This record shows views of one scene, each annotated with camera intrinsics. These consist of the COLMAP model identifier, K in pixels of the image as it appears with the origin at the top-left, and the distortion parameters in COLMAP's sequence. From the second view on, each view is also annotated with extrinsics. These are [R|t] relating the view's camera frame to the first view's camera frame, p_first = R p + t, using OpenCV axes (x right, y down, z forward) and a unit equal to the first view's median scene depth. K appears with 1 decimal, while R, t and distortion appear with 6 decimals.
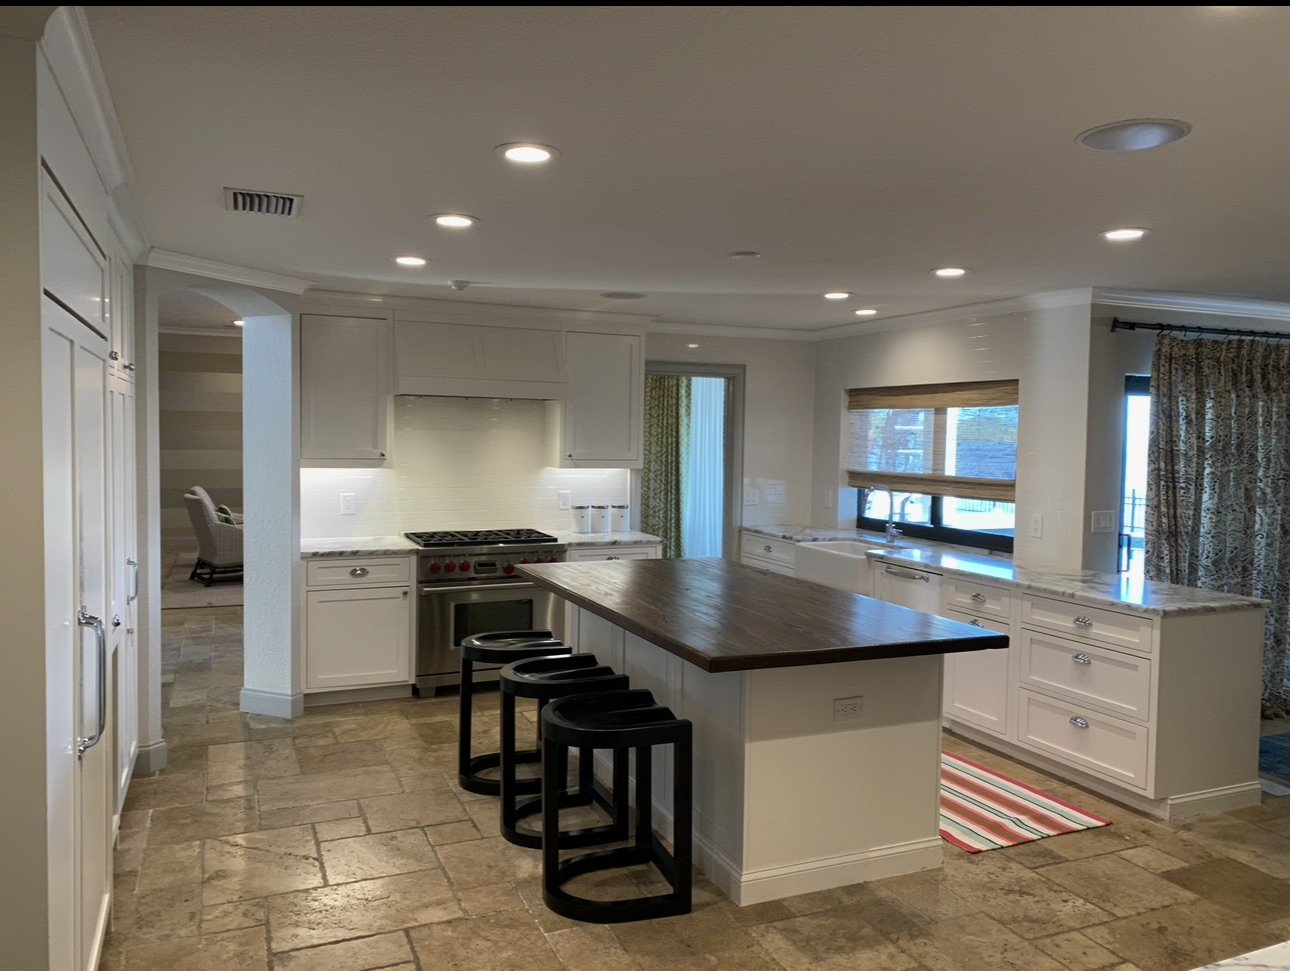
lens RADIAL K [[1004.8, 0, 645.0], [0, 1004.8, 485.5], [0, 0, 1]] dist [0.001390, 0.000862]
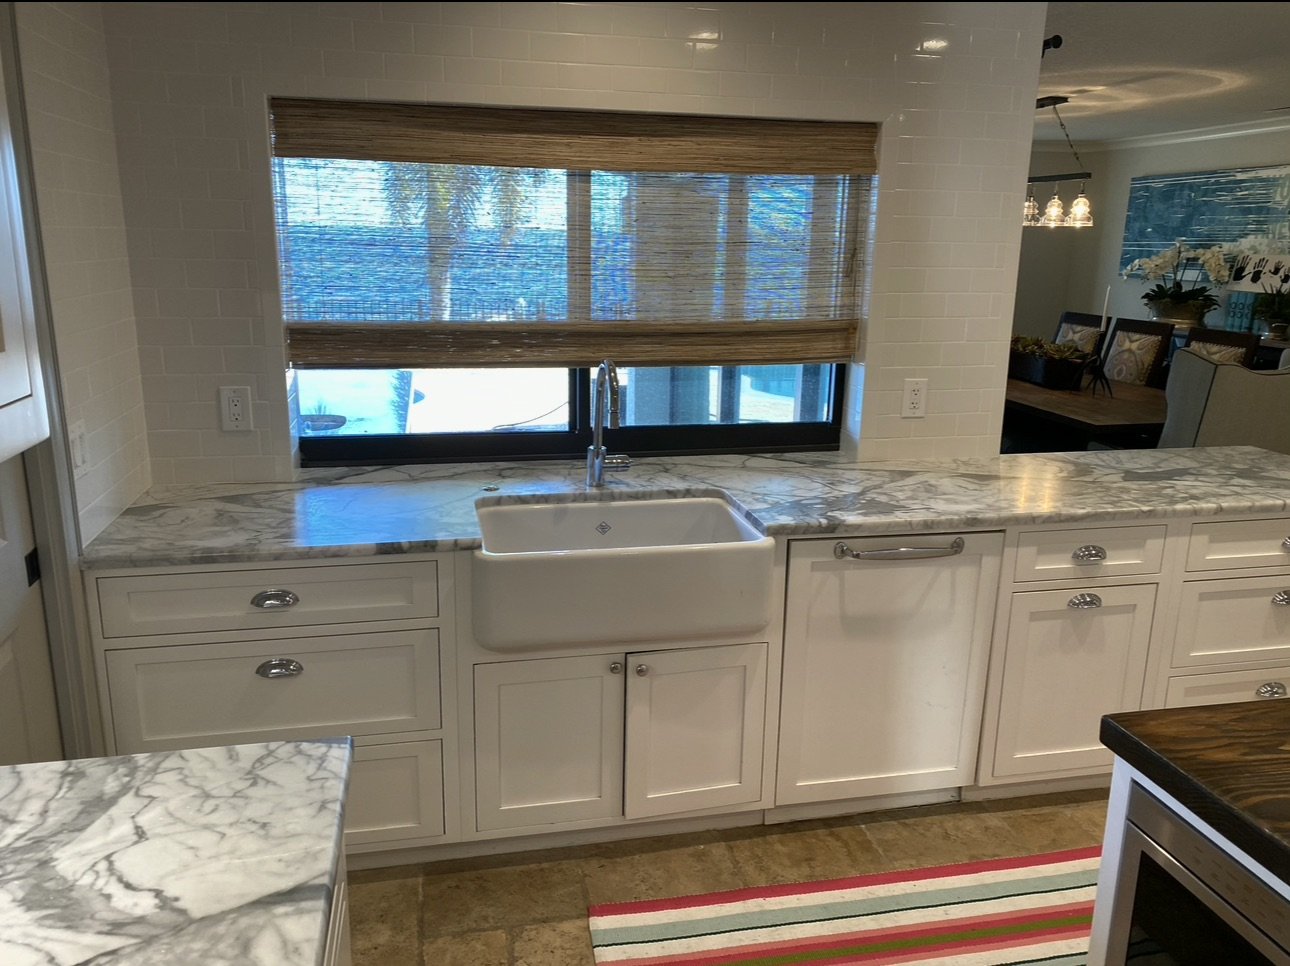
lens RADIAL K [[994.7, 0, 645.0], [0, 994.7, 483.0], [0, 0, 1]] dist [0.005672, 0.001775]
pose [[0.193706, -0.246649, 0.949548, -0.170884], [0.038754, 0.969049, 0.243808, -0.051753], [-0.980294, -0.010428, 0.197269, 0.938498]]
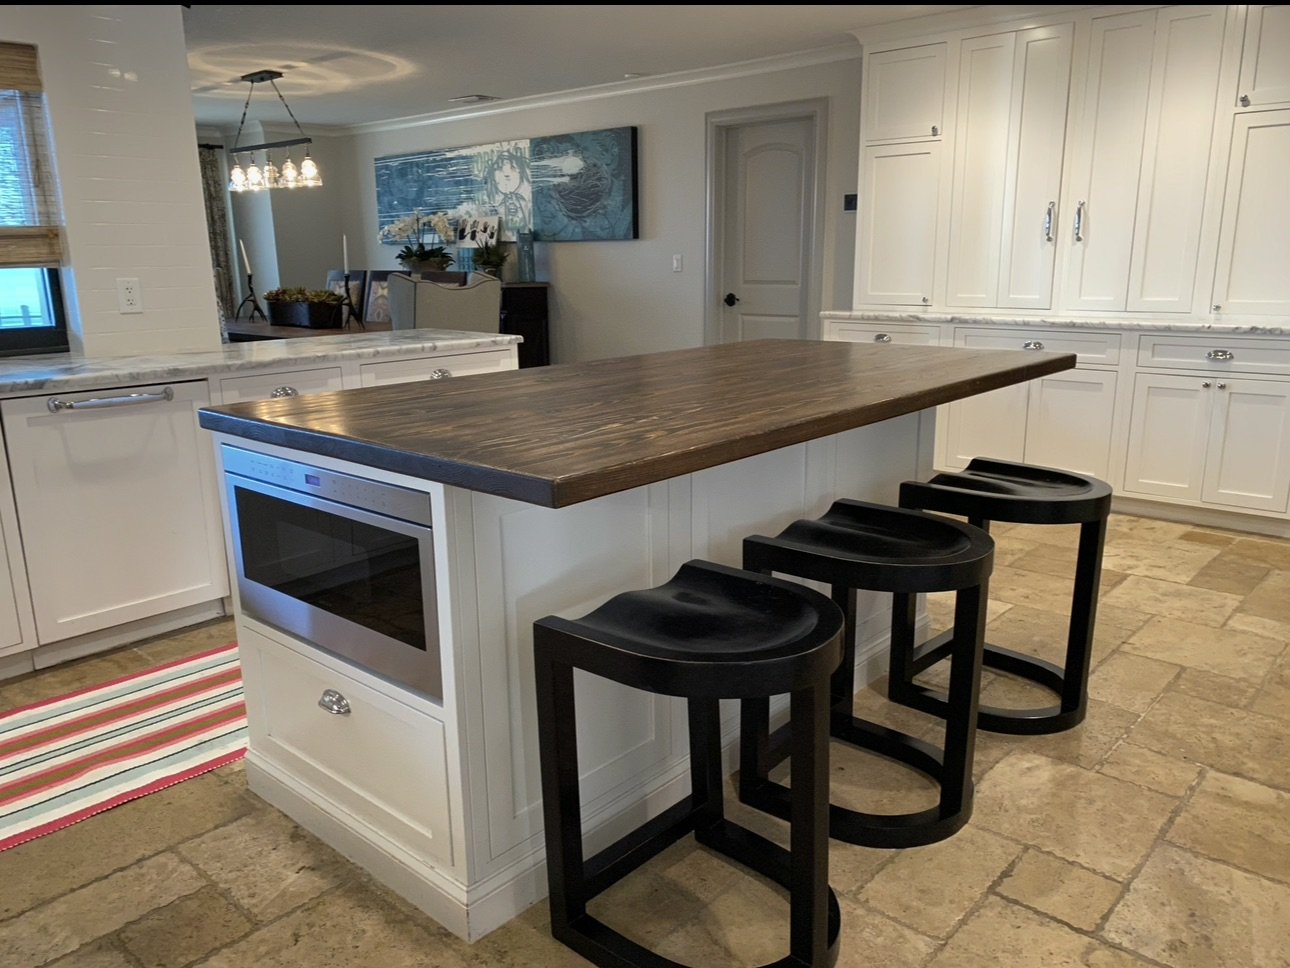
lens RADIAL K [[989.2, 0, 660.9], [0, 989.2, 500.3], [0, 0, 1]] dist [0.006718, 0.000867]
pose [[-0.432527, -0.229035, 0.872046, -0.322701], [0.049383, 0.959728, 0.276558, 0.006034], [-0.900268, 0.162683, -0.403797, 0.877111]]
